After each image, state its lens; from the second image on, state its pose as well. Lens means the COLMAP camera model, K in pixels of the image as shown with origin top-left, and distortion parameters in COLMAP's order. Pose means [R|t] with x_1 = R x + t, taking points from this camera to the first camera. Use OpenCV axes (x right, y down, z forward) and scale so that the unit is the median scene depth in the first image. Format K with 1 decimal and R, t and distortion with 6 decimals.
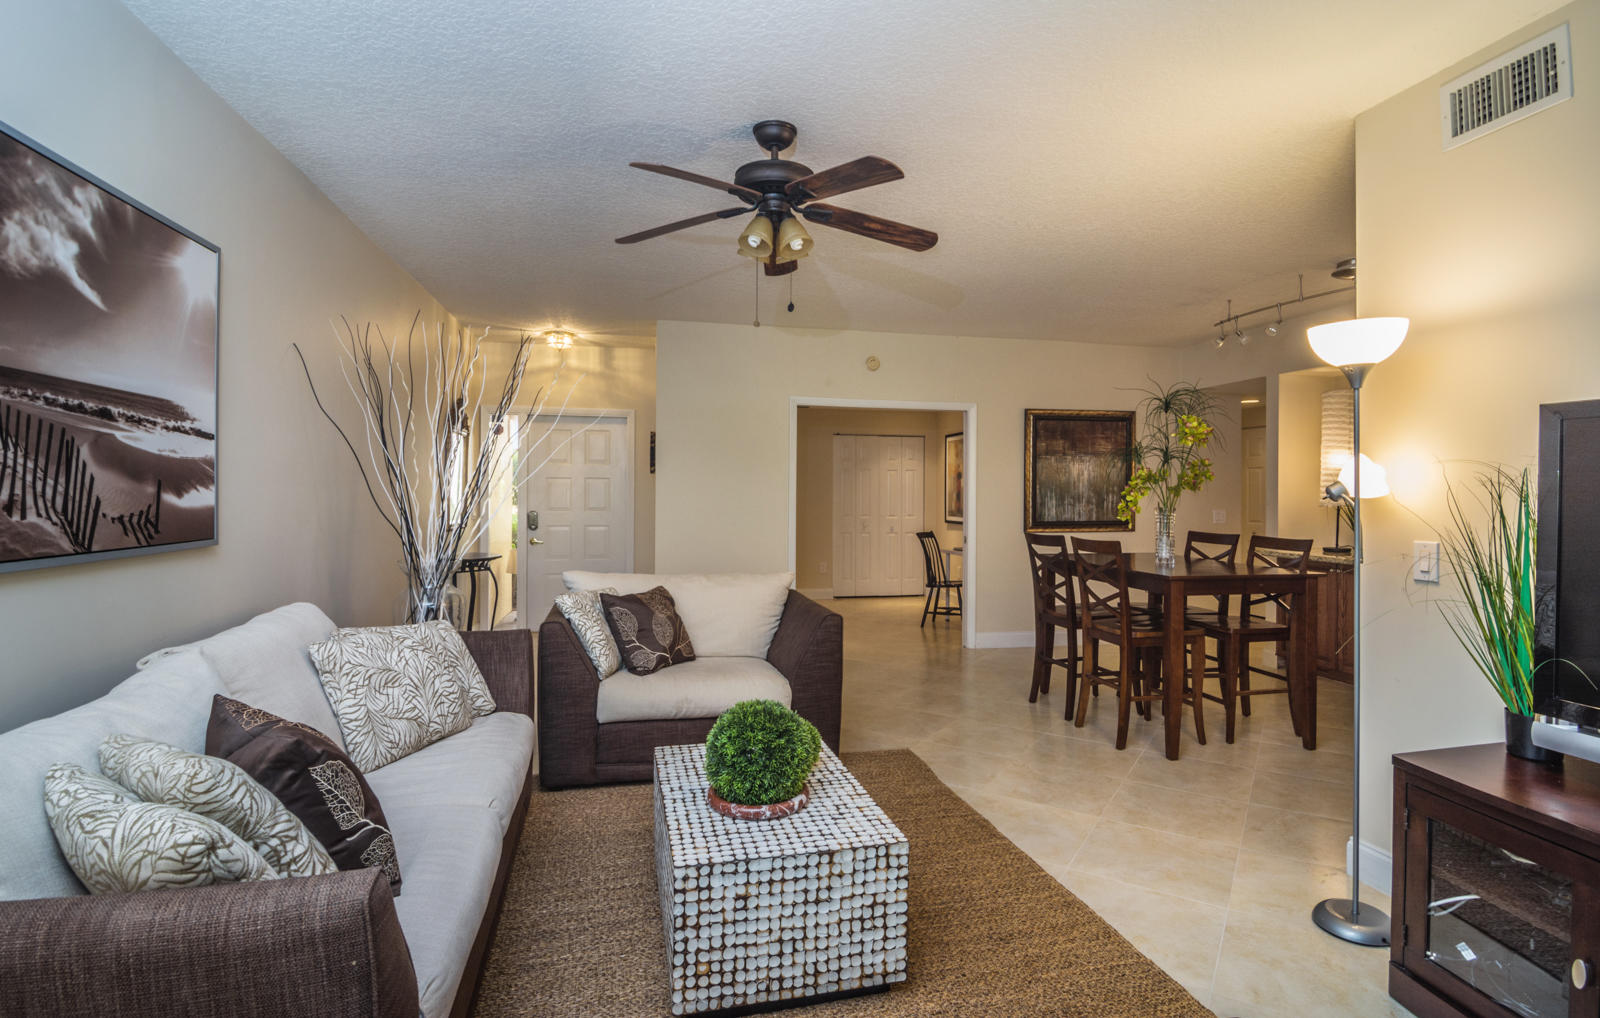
lens RADIAL K [[800.1, 0, 803.2], [0, 800.1, 492.8], [0, 0, 1]] dist [-0.005182, -0.004453]
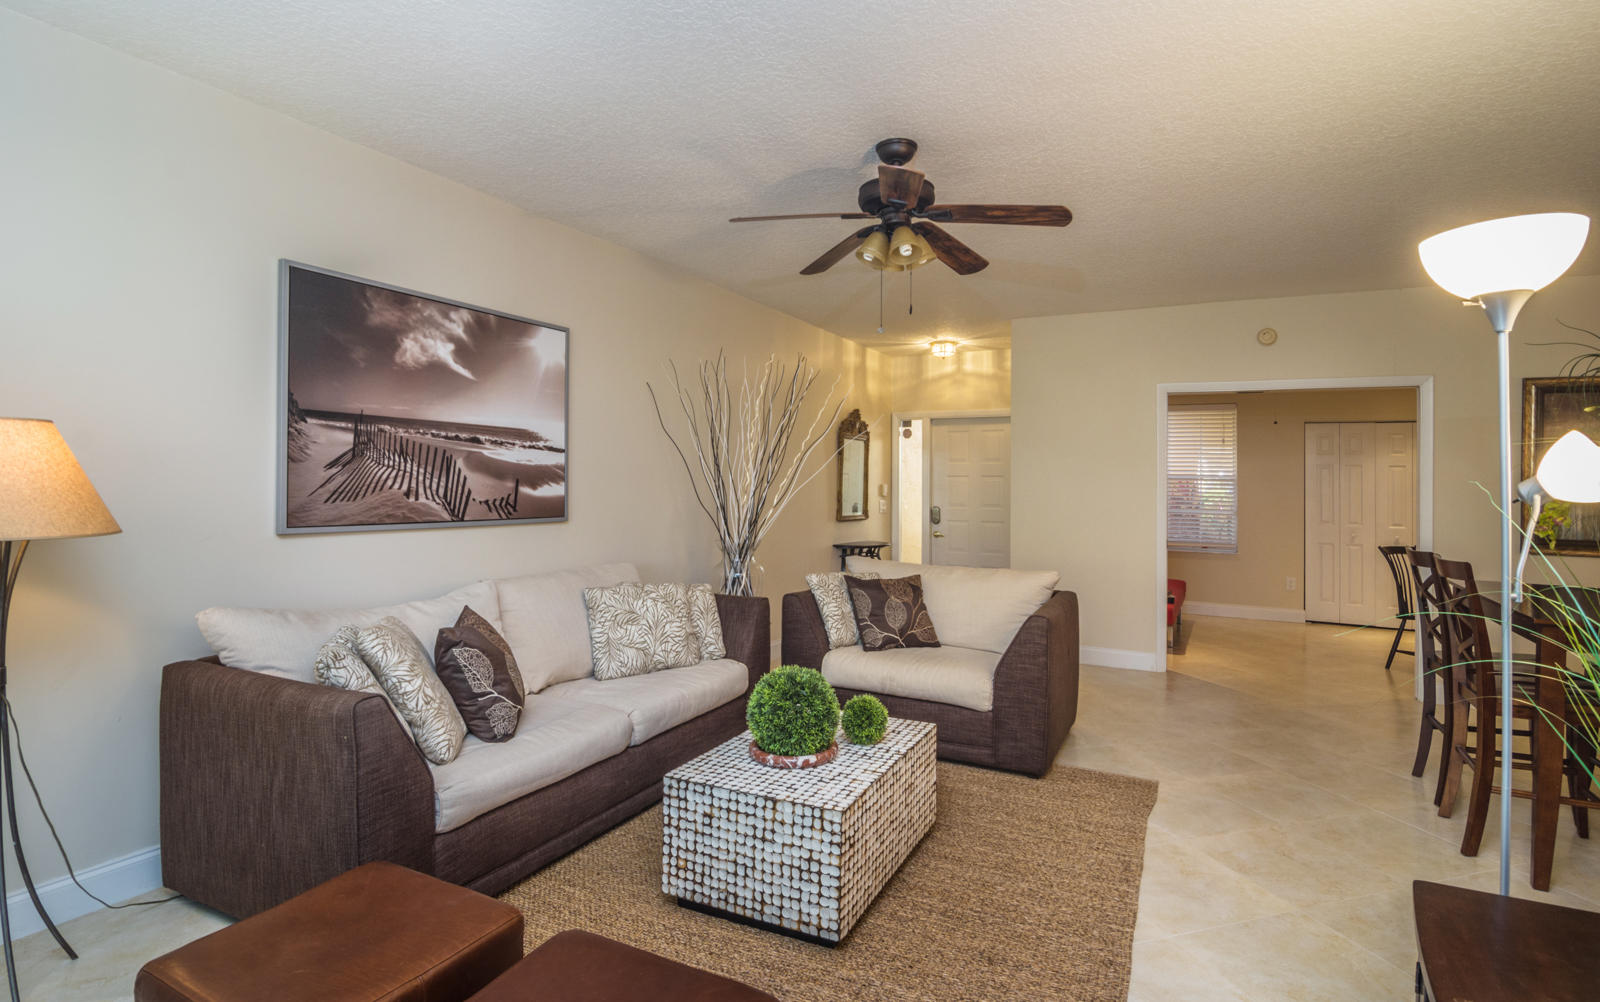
lens RADIAL K [[800.8, 0, 796.6], [0, 800.8, 488.9], [0, 0, 1]] dist [0.010425, -0.003015]
pose [[0.757526, 0.000544, -0.652805, 0.743081], [-0.003413, 0.999989, -0.003126, 0.008140], [0.652797, 0.004596, 0.757519, 0.138882]]
